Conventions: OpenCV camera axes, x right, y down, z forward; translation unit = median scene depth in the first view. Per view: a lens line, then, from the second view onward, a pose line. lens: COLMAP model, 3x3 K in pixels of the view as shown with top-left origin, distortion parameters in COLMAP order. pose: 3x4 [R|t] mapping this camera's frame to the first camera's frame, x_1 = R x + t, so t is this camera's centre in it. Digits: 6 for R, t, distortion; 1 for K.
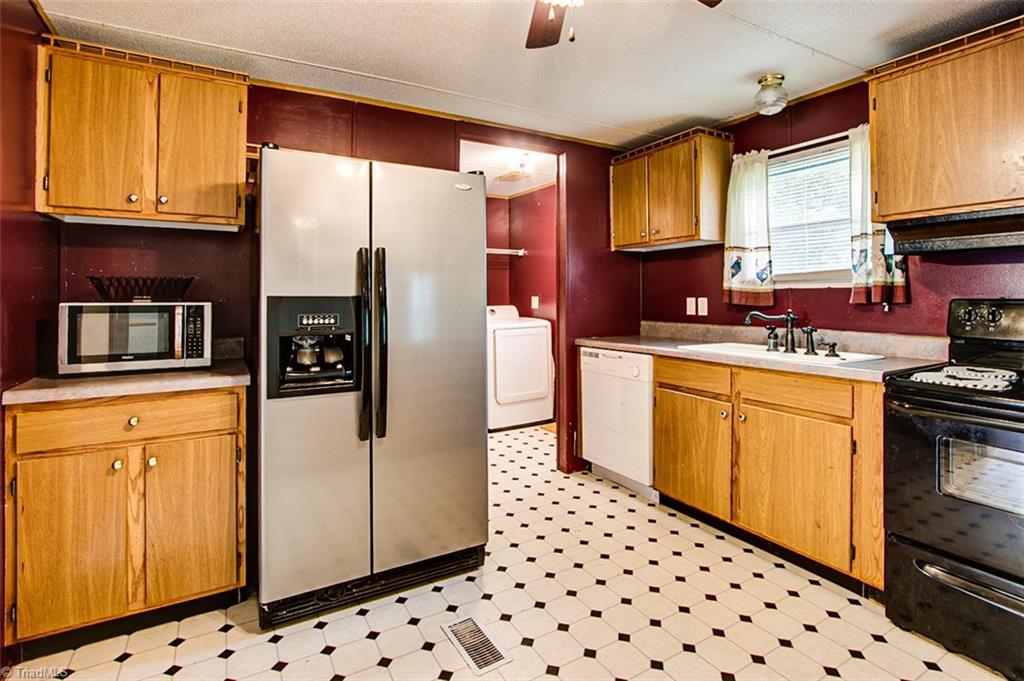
lens RADIAL K [[507.5, 0, 512.4], [0, 507.5, 283.8], [0, 0, 1]] dist [-0.001367, -0.000140]
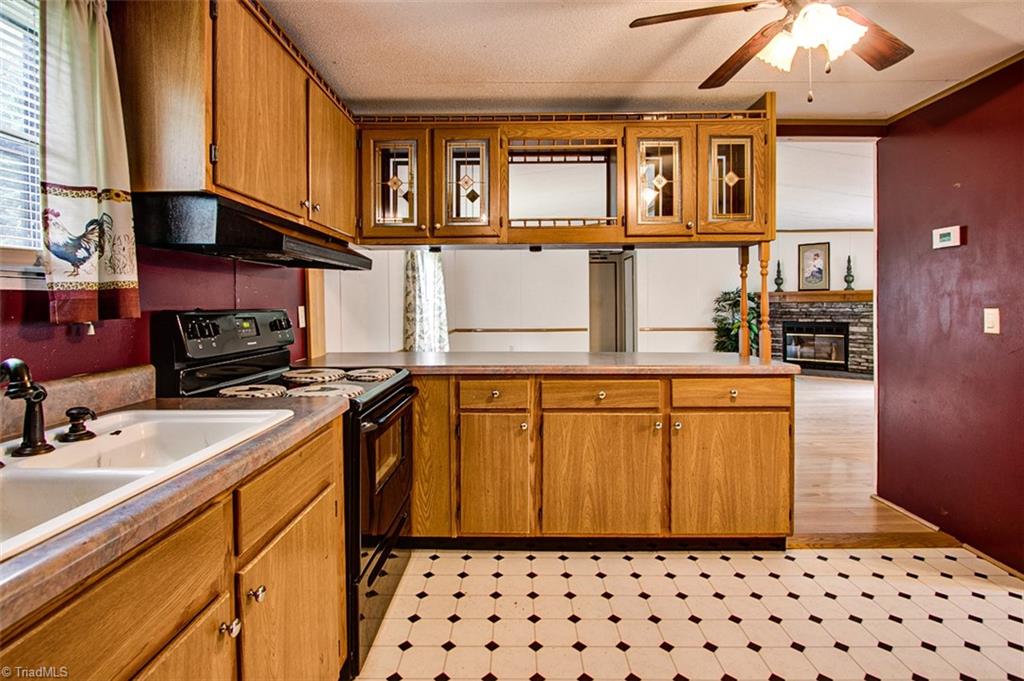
lens RADIAL K [[485.2, 0, 511.1], [0, 485.2, 301.1], [0, 0, 1]] dist [-0.014162, 0.000676]
pose [[-0.859609, 0.009450, 0.510864, 0.068175], [-0.003035, 0.999717, -0.023600, 0.025300], [-0.510943, -0.021837, -0.859337, 1.115346]]
